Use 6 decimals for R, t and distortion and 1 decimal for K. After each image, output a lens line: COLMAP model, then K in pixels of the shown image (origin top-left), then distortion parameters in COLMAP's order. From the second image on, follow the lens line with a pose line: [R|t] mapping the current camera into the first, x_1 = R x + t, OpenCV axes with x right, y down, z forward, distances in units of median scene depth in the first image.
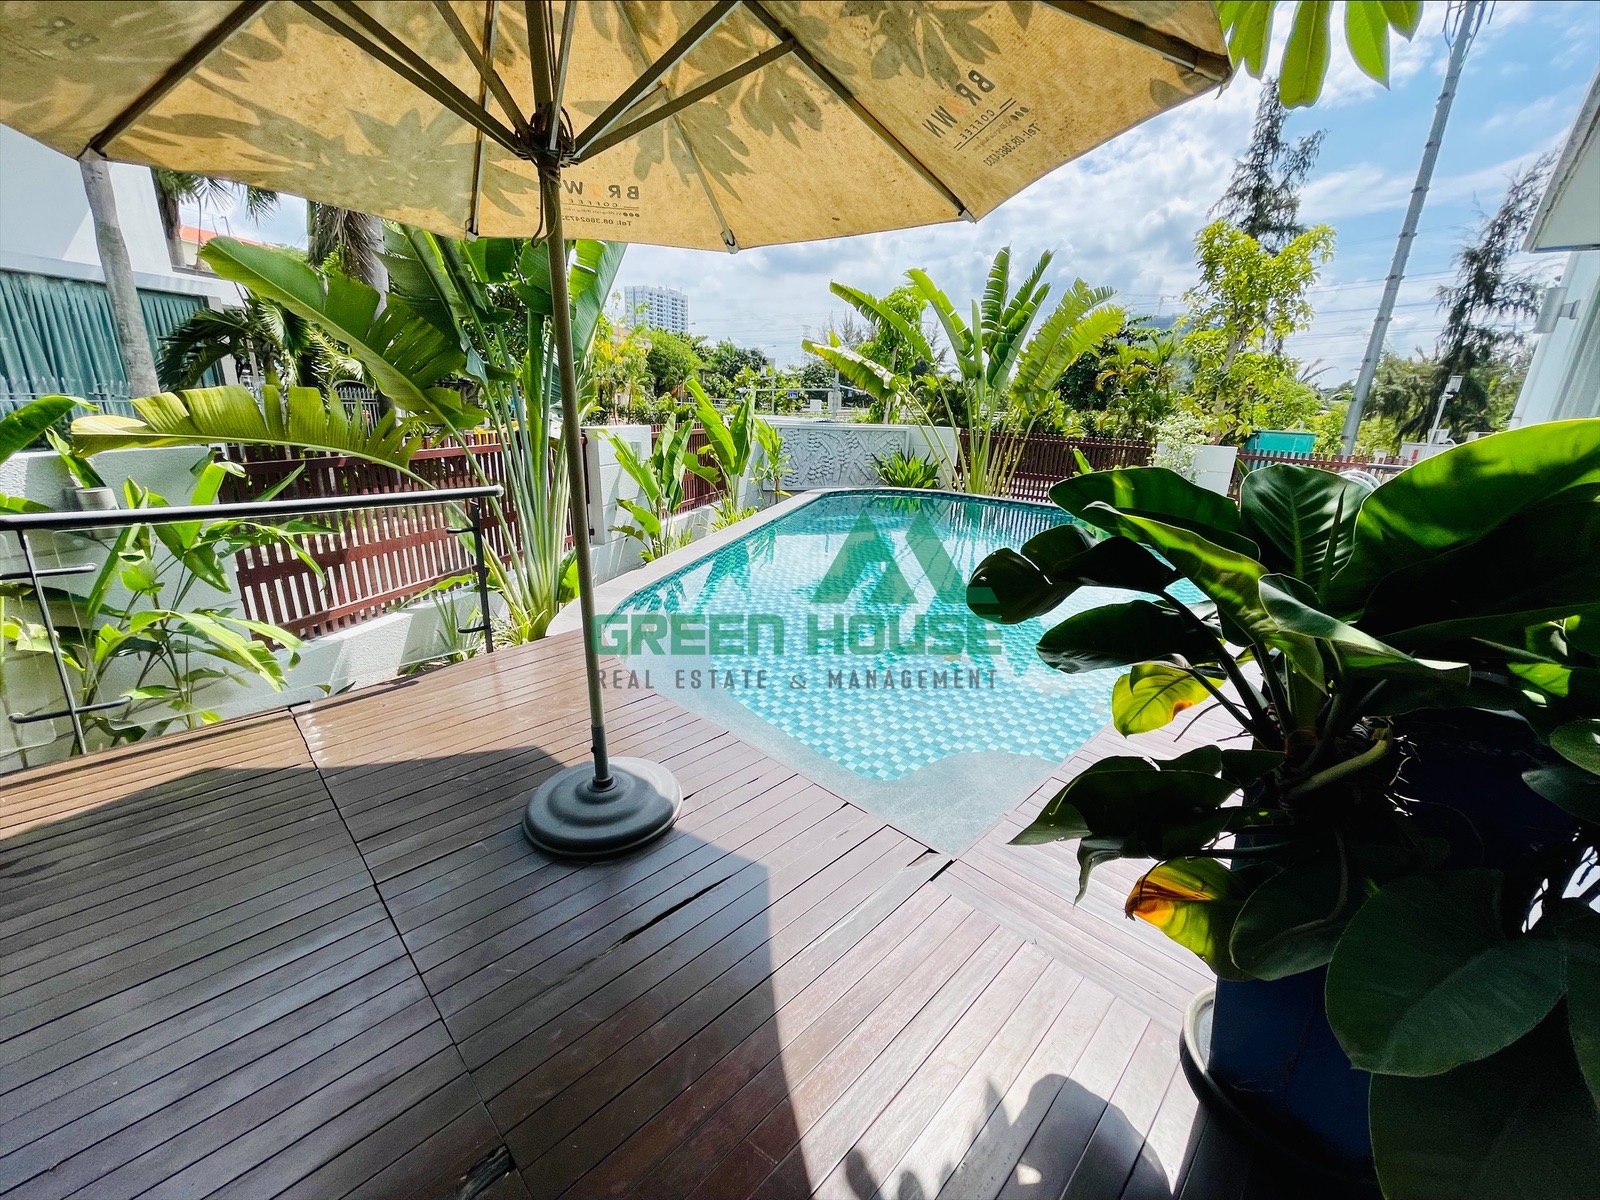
lens RADIAL K [[648.0, 0, 801.3], [0, 648.0, 601.9], [0, 0, 1]] dist [0.001067, -0.000191]
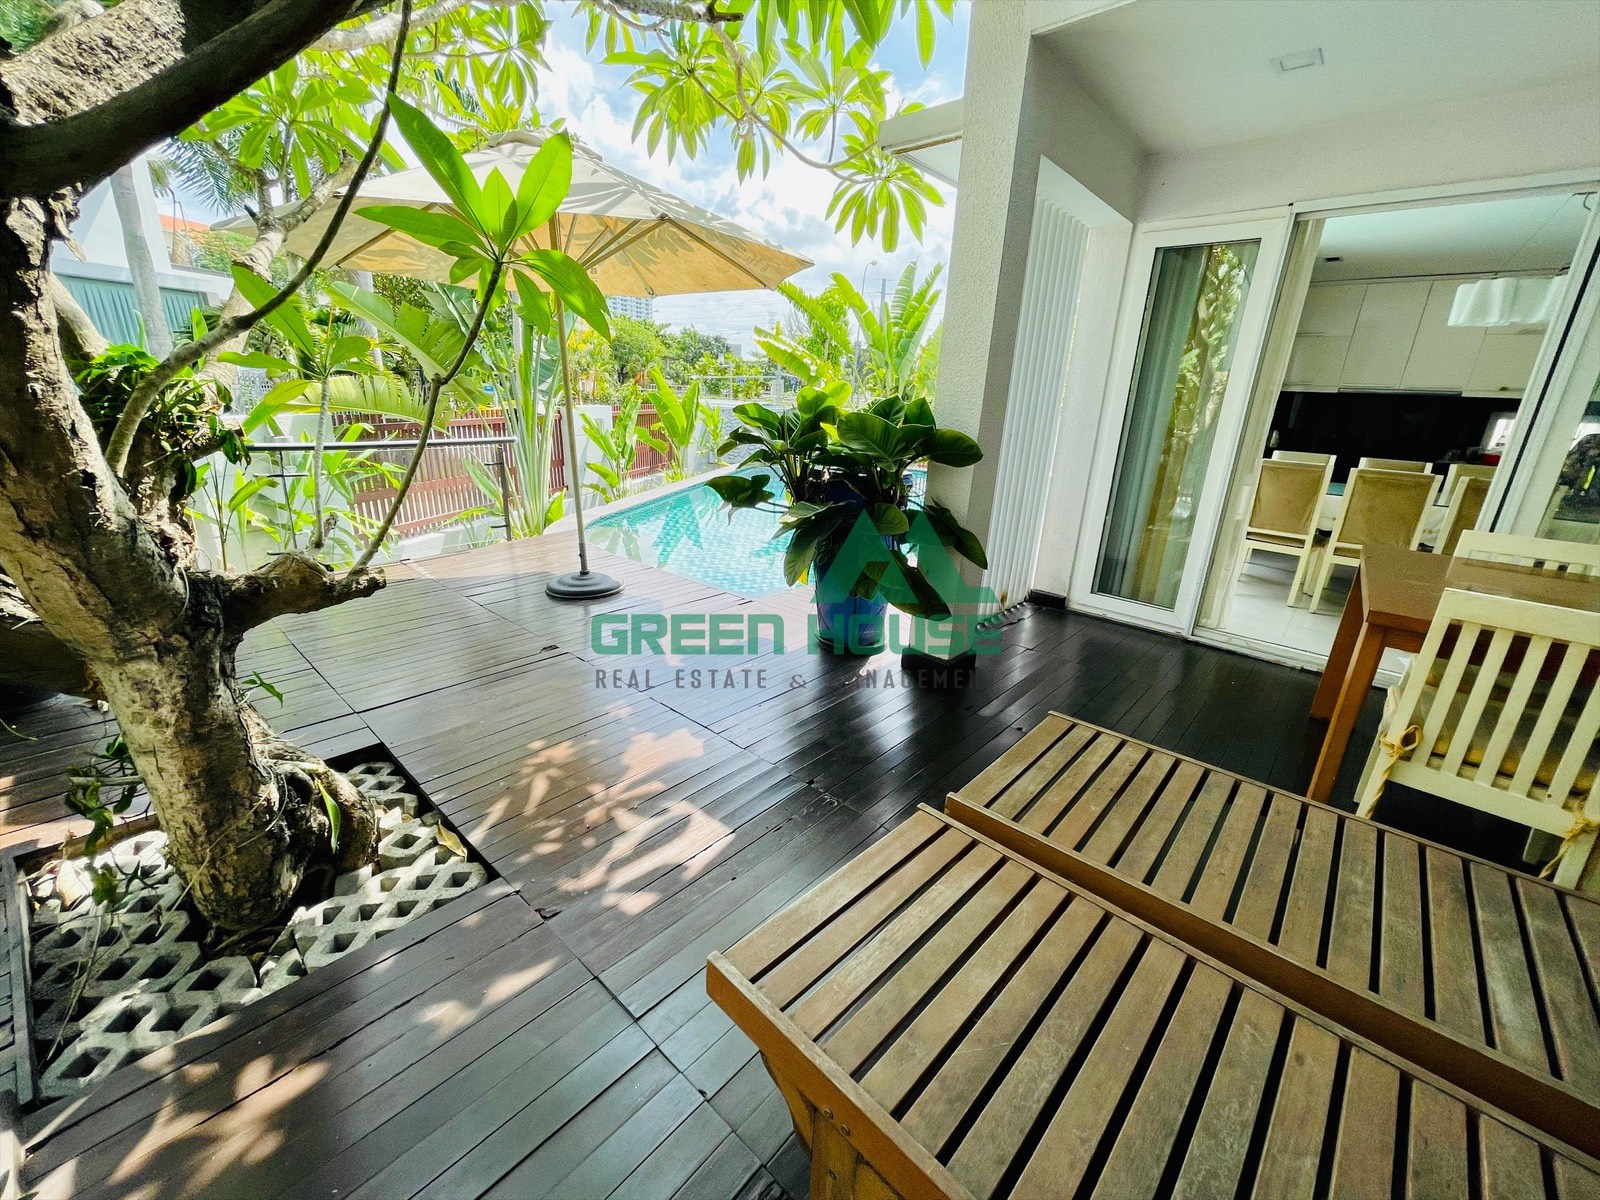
lens RADIAL K [[648.0, 0, 797.6], [0, 648.0, 599.5], [0, 0, 1]] dist [0.001067, -0.000191]
pose [[0.999086, -0.013908, 0.040429, 0.055159], [0.013304, 0.999796, 0.015187, 0.068080], [-0.040632, -0.014635, 0.999067, -0.210320]]
